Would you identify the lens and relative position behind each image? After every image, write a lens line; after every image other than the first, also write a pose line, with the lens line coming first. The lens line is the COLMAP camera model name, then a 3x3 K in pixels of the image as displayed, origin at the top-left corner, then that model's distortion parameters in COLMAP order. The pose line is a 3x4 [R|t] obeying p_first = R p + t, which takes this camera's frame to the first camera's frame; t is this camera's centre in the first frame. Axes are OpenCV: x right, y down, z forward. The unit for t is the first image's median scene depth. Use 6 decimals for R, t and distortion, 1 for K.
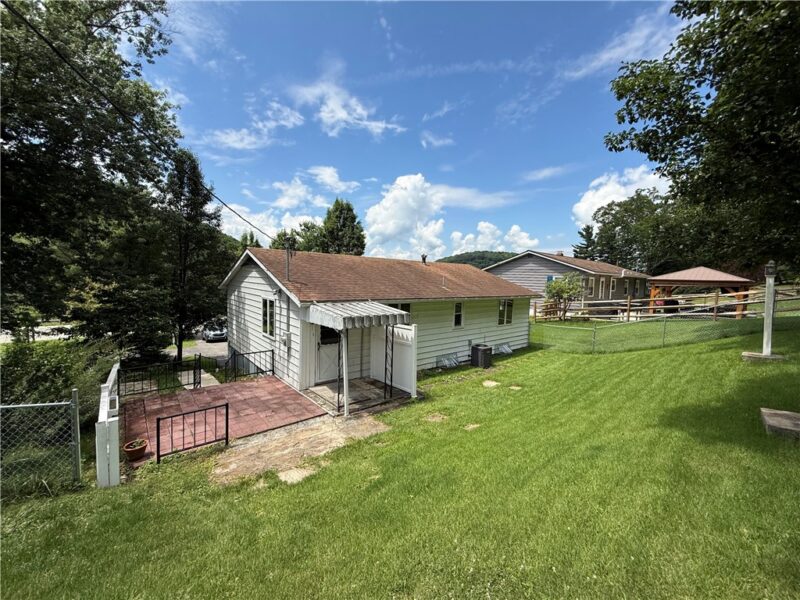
lens RADIAL K [[322.0, 0, 401.1], [0, 322.0, 300.3], [0, 0, 1]] dist [-0.000703, 0.000048]
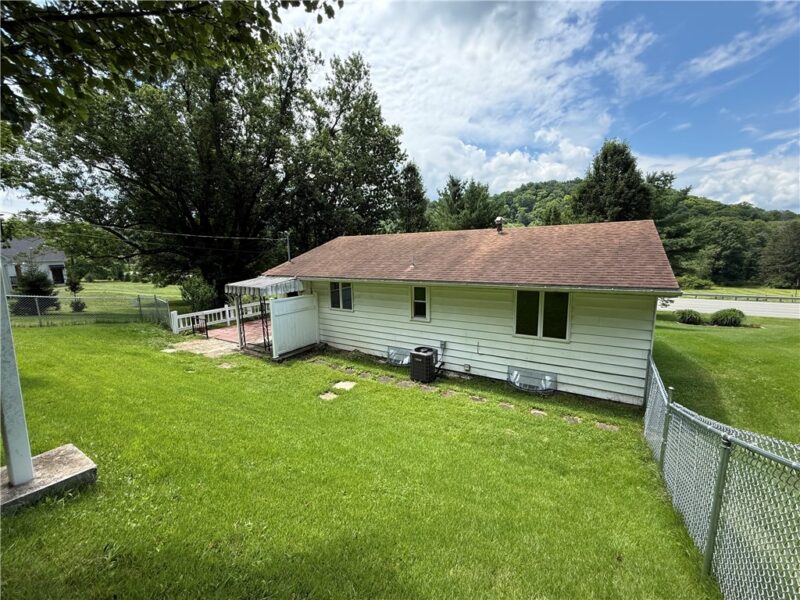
lens RADIAL K [[322.0, 0, 401.1], [0, 322.0, 299.0], [0, 0, 1]] dist [-0.000703, 0.000048]
pose [[0.304863, 0.094178, -0.947728, 0.879222], [-0.037802, 0.995511, 0.086766, -0.028553], [0.951646, 0.009374, 0.307055, 0.721865]]
